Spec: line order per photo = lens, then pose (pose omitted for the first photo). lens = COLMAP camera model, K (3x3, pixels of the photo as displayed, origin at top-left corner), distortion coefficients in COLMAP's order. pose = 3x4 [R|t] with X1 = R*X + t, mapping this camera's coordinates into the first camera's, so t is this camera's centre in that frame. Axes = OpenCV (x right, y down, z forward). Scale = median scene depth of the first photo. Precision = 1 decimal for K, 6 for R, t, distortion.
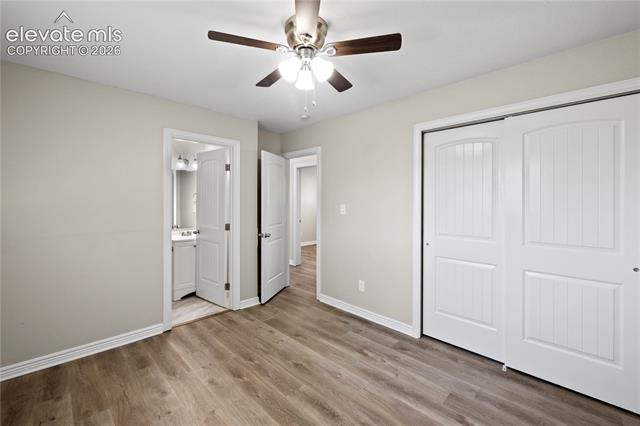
lens RADIAL K [[274.4, 0, 305.0], [0, 274.4, 201.0], [0, 0, 1]] dist [0.000804, -0.001151]
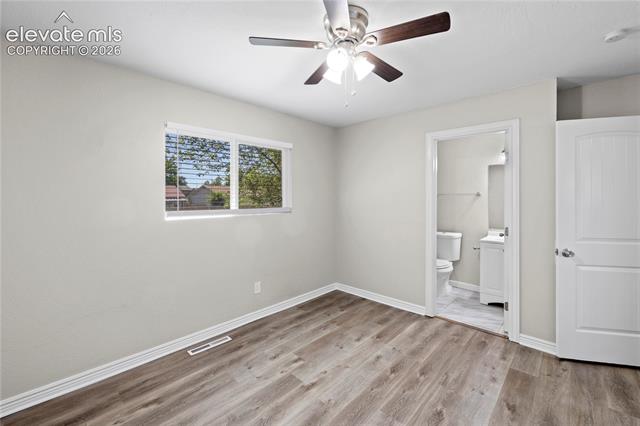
lens RADIAL K [[274.4, 0, 326.6], [0, 274.4, 200.1], [0, 0, 1]] dist [0.000804, -0.001151]
pose [[0.082467, 0.012166, -0.996520, 0.626109], [-0.003349, 0.999923, 0.011930, -0.007050], [0.996588, 0.002354, 0.082502, 0.557639]]
